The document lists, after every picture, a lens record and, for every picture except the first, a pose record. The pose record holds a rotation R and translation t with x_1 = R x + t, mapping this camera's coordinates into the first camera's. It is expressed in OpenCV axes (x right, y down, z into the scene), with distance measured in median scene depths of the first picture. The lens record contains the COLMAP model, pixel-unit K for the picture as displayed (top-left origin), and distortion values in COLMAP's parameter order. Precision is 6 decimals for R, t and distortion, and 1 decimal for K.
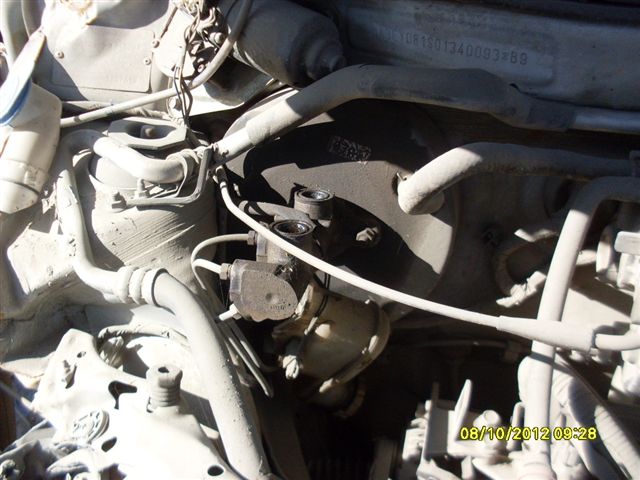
lens RADIAL K [[773.3, 0, 320.0], [0, 773.3, 240.0], [0, 0, 1]] dist [-0.174812, 0.069478]
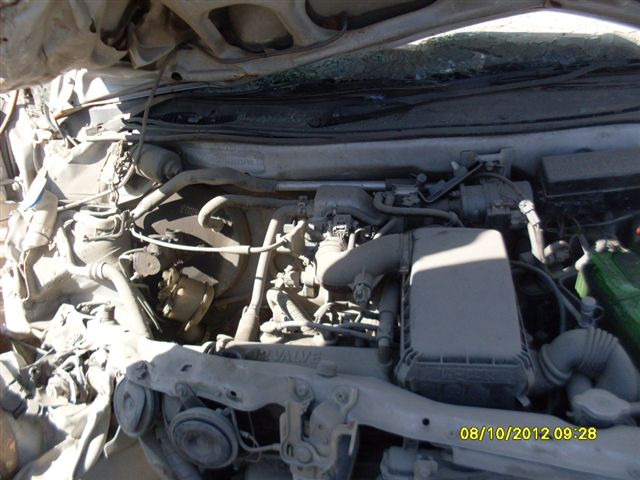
lens RADIAL K [[773.3, 0, 320.0], [0, 773.3, 240.0], [0, 0, 1]] dist [-0.174812, 0.069478]
pose [[0.996410, -0.063692, 0.055770, 0.282876], [0.073175, 0.979238, -0.189047, 0.410042], [-0.042572, 0.192449, 0.980383, -1.163993]]
